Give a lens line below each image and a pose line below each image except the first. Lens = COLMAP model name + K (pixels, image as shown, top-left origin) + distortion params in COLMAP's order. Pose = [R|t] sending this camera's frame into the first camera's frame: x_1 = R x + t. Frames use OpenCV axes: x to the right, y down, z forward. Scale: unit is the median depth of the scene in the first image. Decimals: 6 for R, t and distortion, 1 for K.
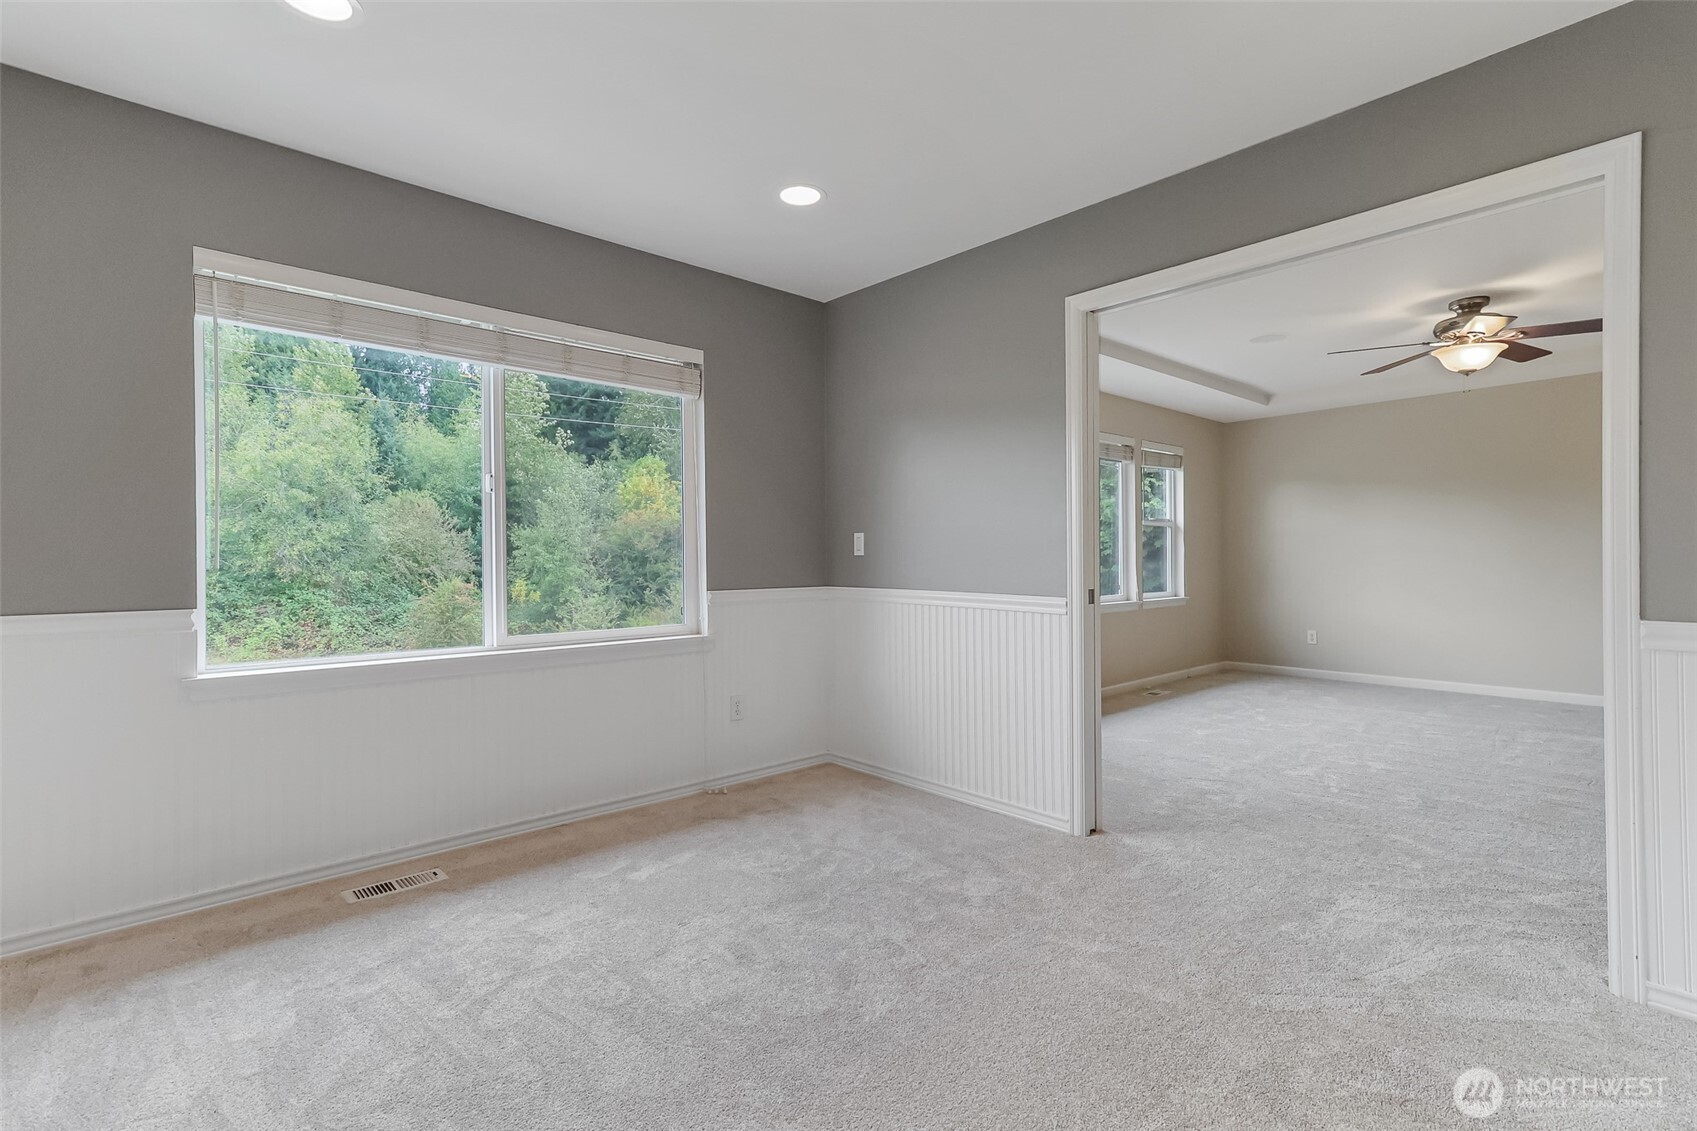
lens RADIAL K [[792.5, 0, 856.6], [0, 792.5, 550.7], [0, 0, 1]] dist [0.025200, -0.000529]
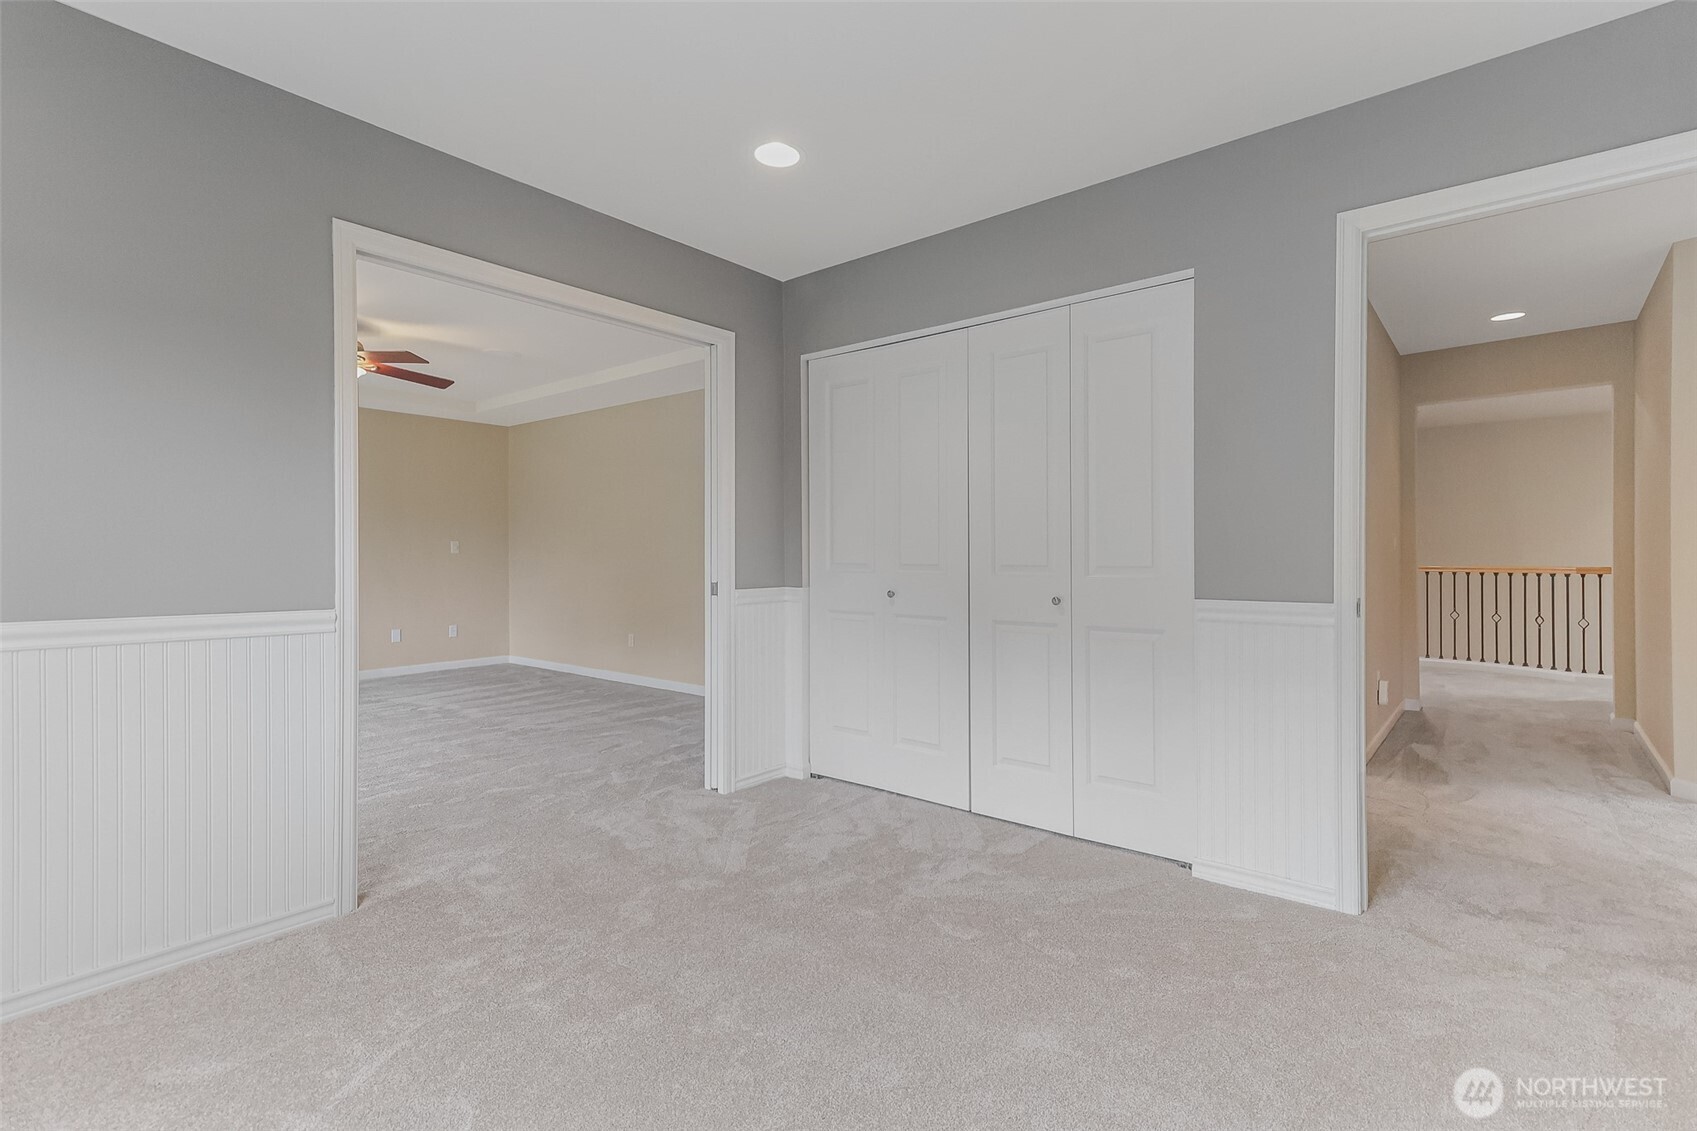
lens RADIAL K [[792.5, 0, 856.6], [0, 792.5, 550.7], [0, 0, 1]] dist [0.025200, -0.000529]
pose [[-0.139700, 0.011933, 0.990122, -0.707918], [-0.005456, 0.999903, -0.012821, 0.011700], [-0.990179, -0.007193, -0.139622, 0.757197]]
